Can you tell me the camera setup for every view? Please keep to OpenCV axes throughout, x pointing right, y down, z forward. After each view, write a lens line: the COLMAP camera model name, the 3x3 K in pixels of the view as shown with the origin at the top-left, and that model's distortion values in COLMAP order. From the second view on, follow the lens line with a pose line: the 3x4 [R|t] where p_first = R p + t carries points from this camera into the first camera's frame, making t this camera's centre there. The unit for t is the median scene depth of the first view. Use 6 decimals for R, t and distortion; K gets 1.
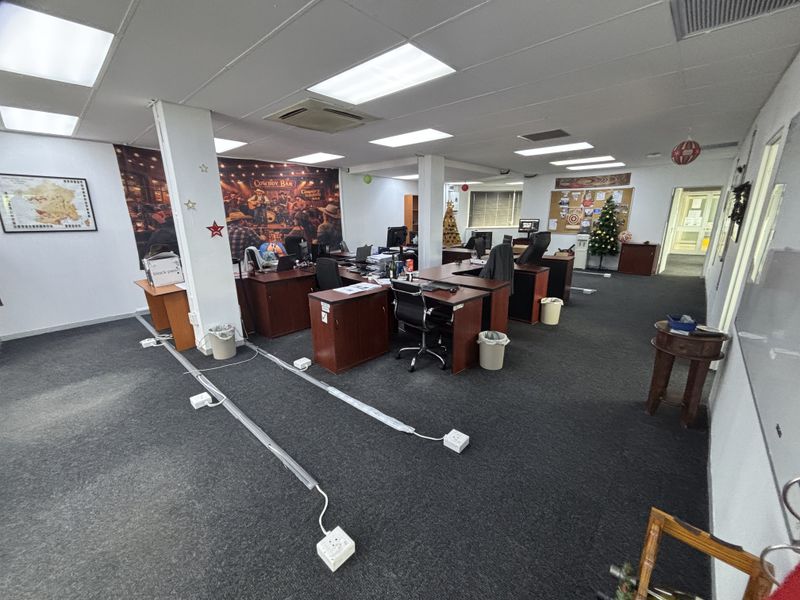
lens RADIAL K [[324.7, 0, 400.0], [0, 324.7, 300.0], [0, 0, 1]] dist [0.000146, 0.000008]
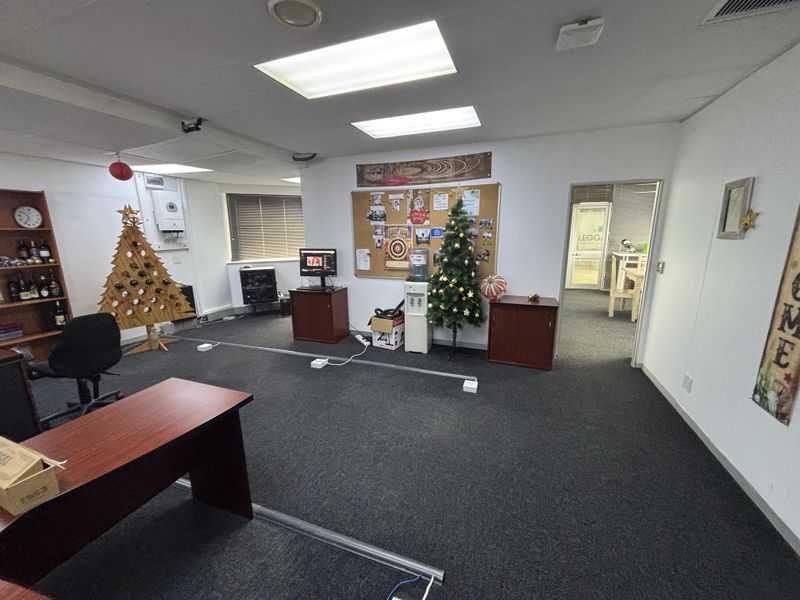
lens RADIAL K [[324.7, 0, 400.0], [0, 324.7, 300.0], [0, 0, 1]] dist [0.000146, 0.000008]
pose [[0.932562, -0.070456, 0.354068, 0.377868], [0.091153, 0.994947, -0.042098, -0.159521], [-0.349312, 0.071533, 0.934272, 0.577035]]
